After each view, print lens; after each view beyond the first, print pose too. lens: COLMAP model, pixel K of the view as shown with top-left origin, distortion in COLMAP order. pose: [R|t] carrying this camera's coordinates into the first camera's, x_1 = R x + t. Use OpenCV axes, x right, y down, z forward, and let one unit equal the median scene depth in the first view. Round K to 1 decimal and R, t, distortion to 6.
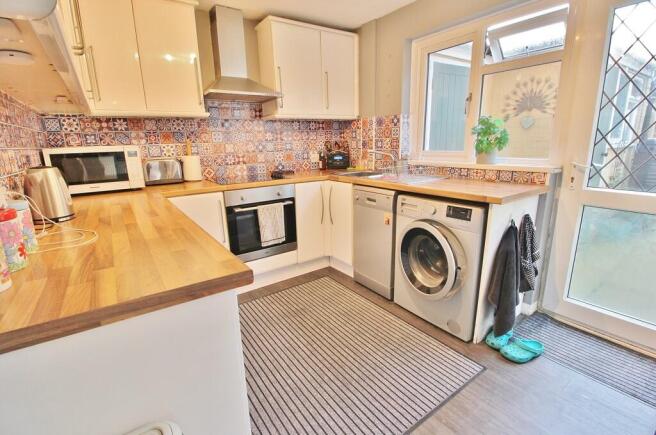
lens RADIAL K [[304.0, 0, 327.3], [0, 304.0, 216.8], [0, 0, 1]] dist [-0.008276, -0.003170]
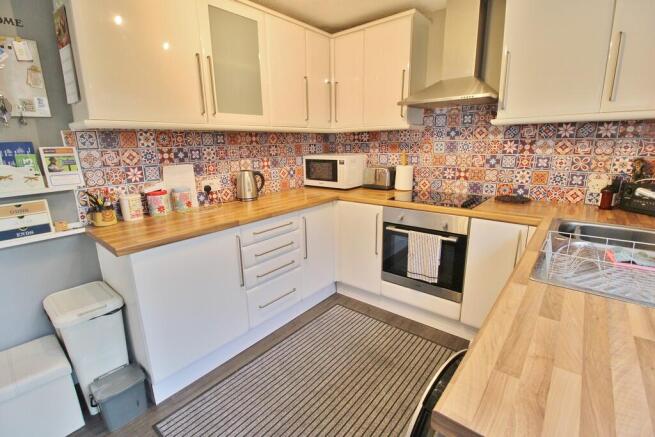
lens RADIAL K [[303.5, 0, 327.7], [0, 303.5, 217.0], [0, 0, 1]] dist [-0.008276, -0.003170]
pose [[0.263376, 0.253983, -0.930659, 0.451488], [-0.217176, 0.955566, 0.199319, -0.171318], [0.939930, 0.149621, 0.306832, 0.434379]]
